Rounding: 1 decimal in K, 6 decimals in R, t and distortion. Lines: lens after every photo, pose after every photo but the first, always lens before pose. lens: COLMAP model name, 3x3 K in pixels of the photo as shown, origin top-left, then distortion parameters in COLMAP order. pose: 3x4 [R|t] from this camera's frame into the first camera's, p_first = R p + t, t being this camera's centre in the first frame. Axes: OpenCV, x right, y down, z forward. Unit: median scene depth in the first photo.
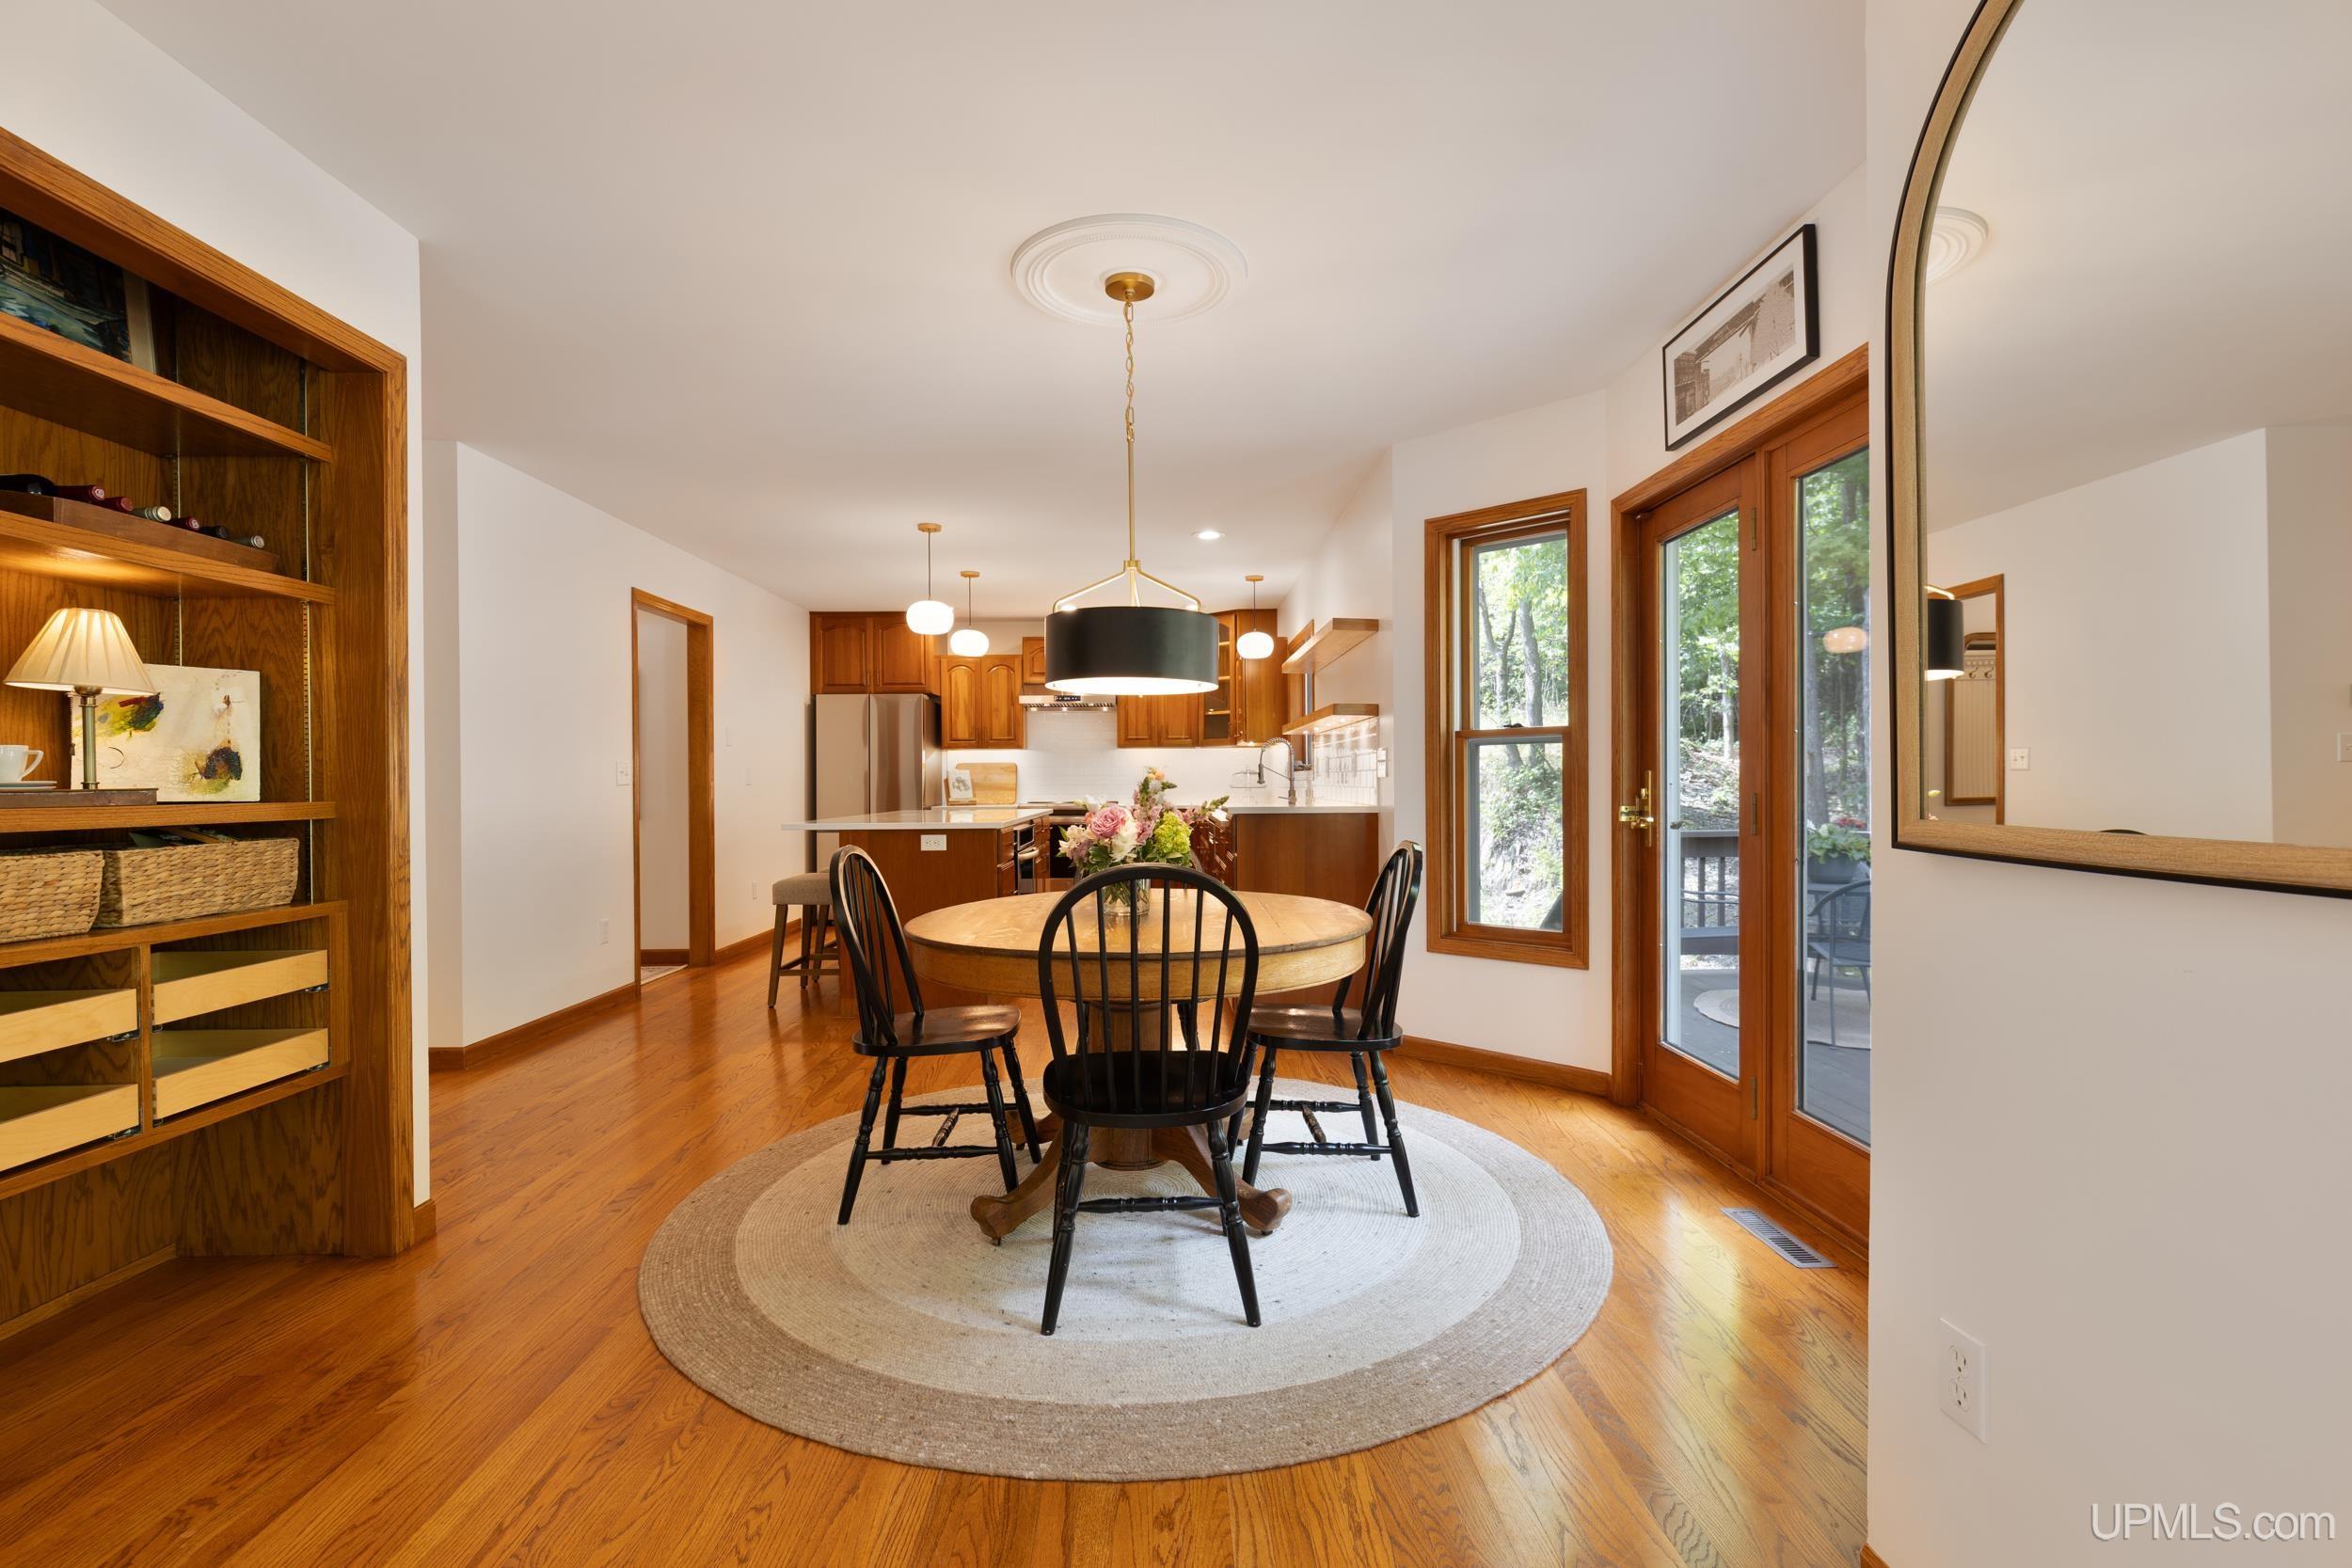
lens RADIAL K [[1086.5, 0, 1168.2], [0, 1086.5, 780.3], [0, 0, 1]] dist [-0.001078, 0.000344]
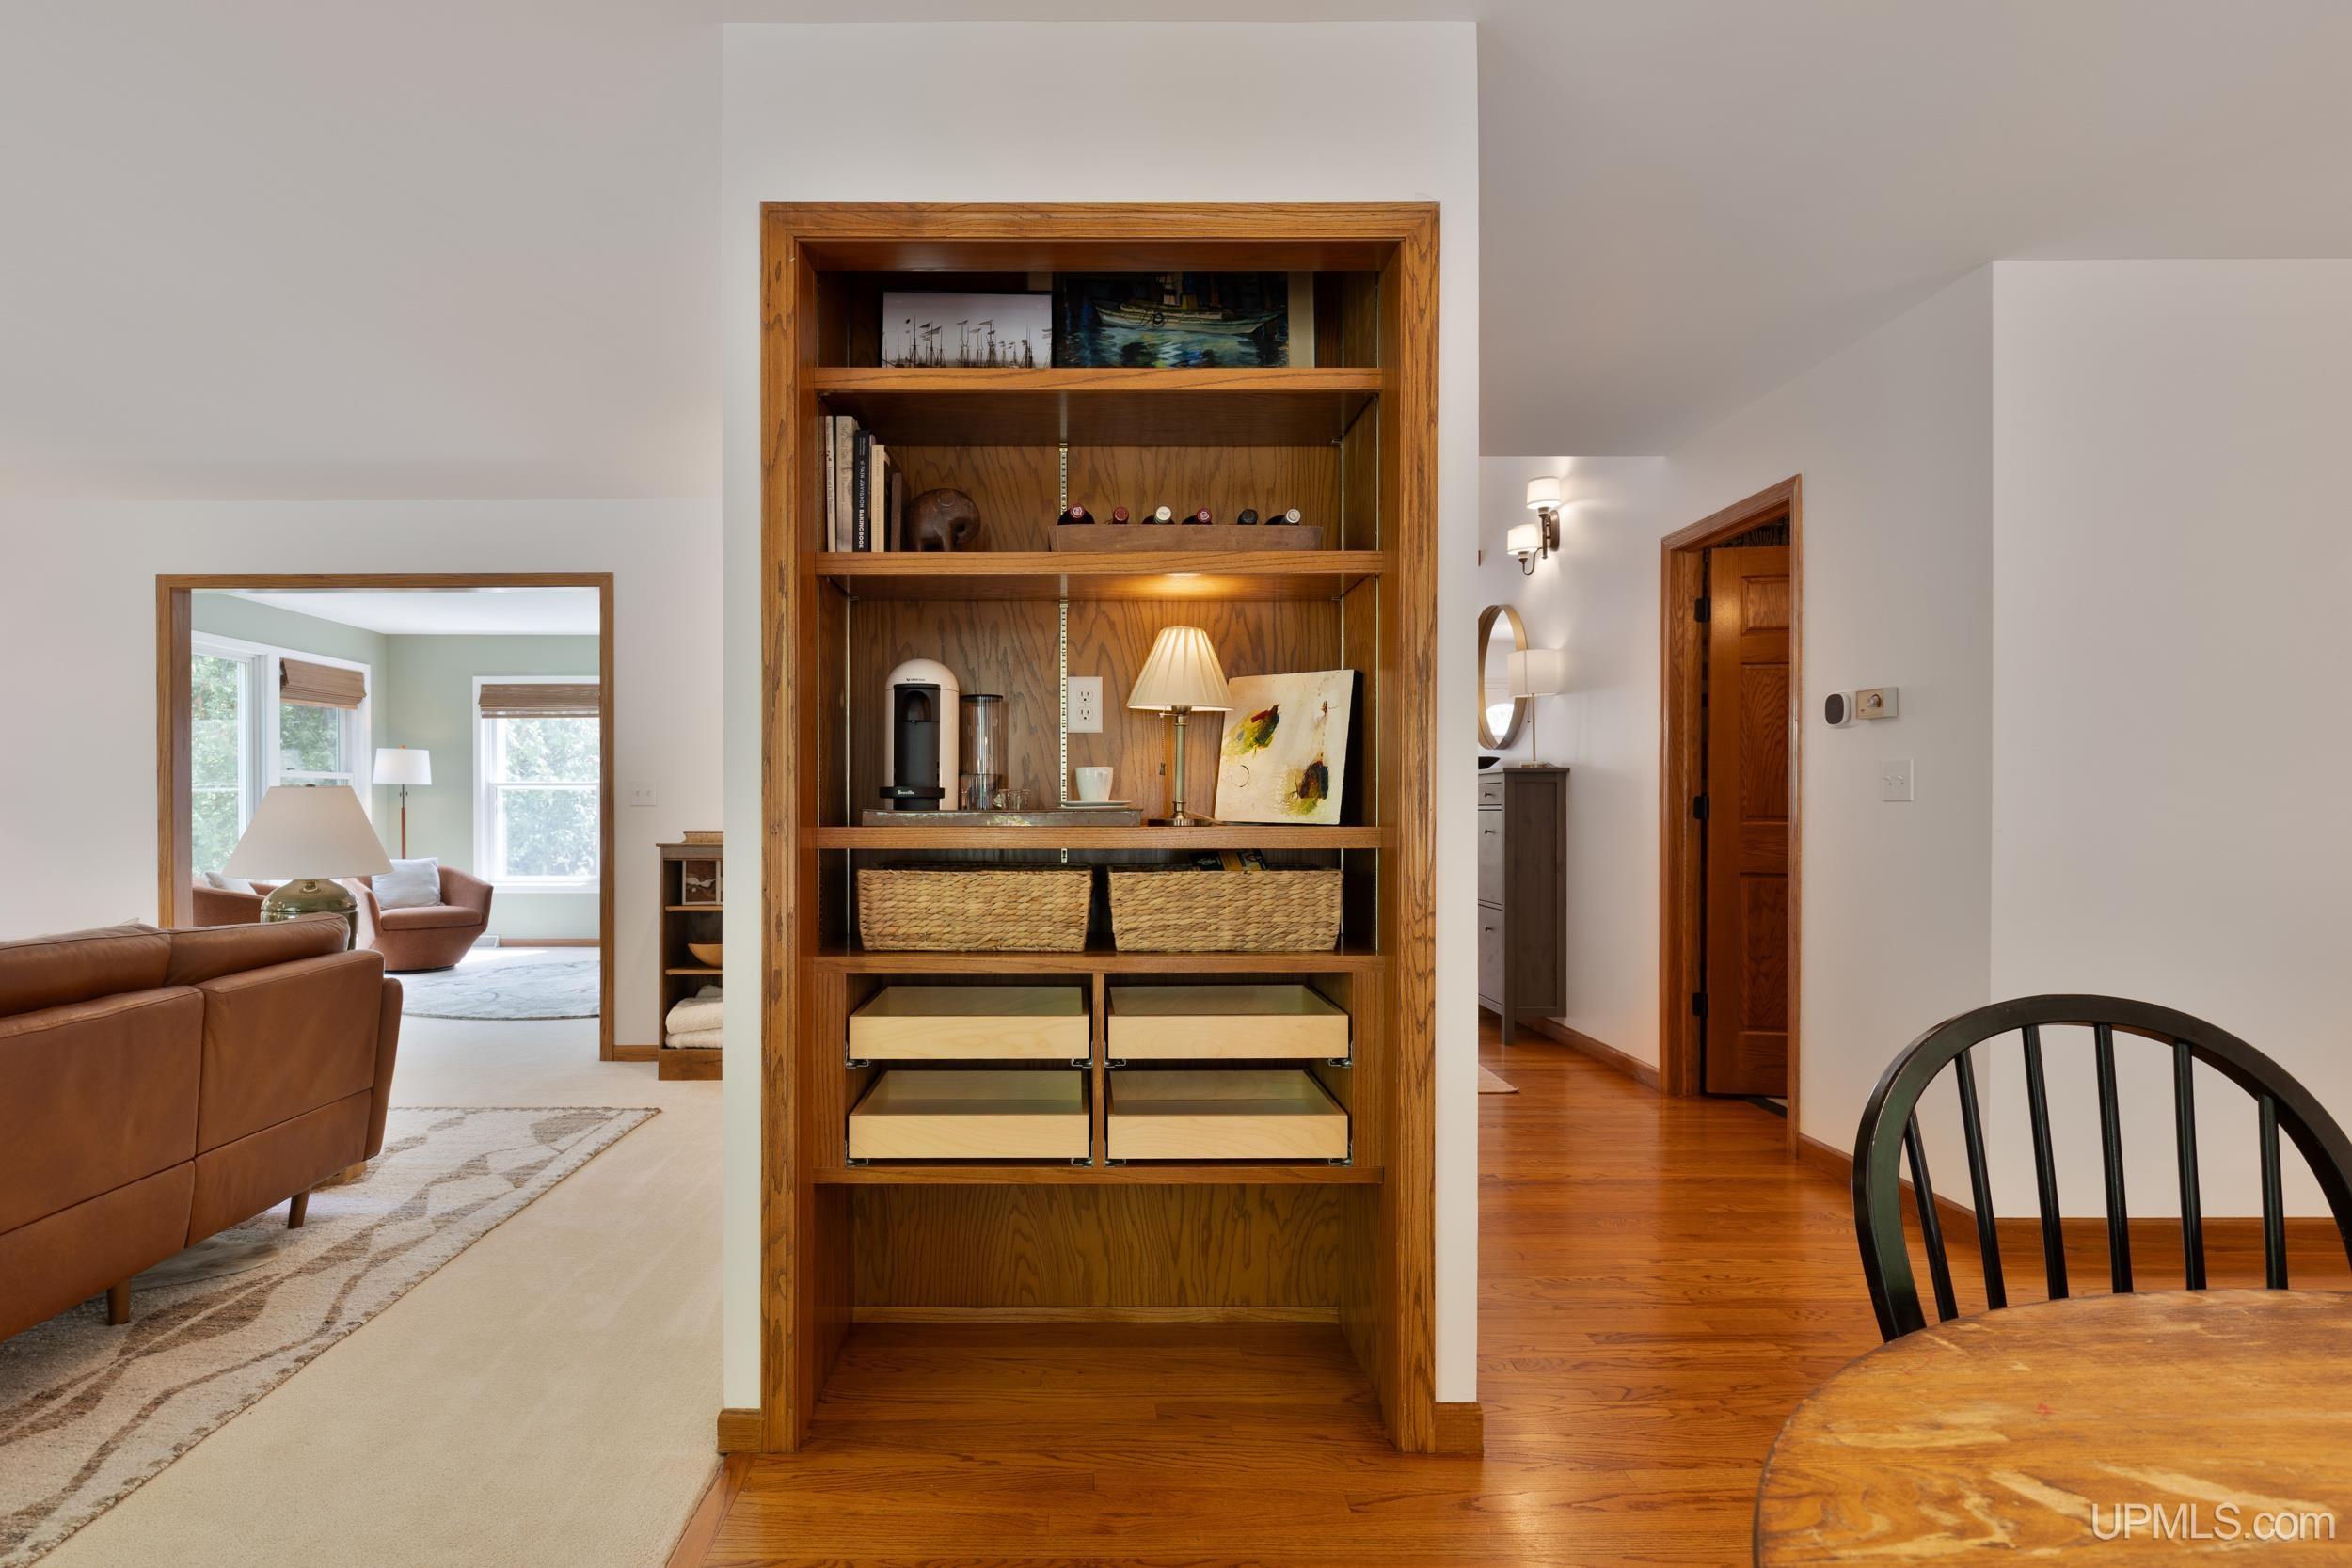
lens RADIAL K [[1219.0, 0, 1173.7], [0, 1219.0, 809.6], [0, 0, 1]] dist [0.003155, -0.000187]
pose [[-0.009695, 0.010766, -0.999895, 0.112981], [0.002500, 0.999939, 0.010743, -0.002789], [0.999950, -0.002395, -0.009721, 0.937748]]
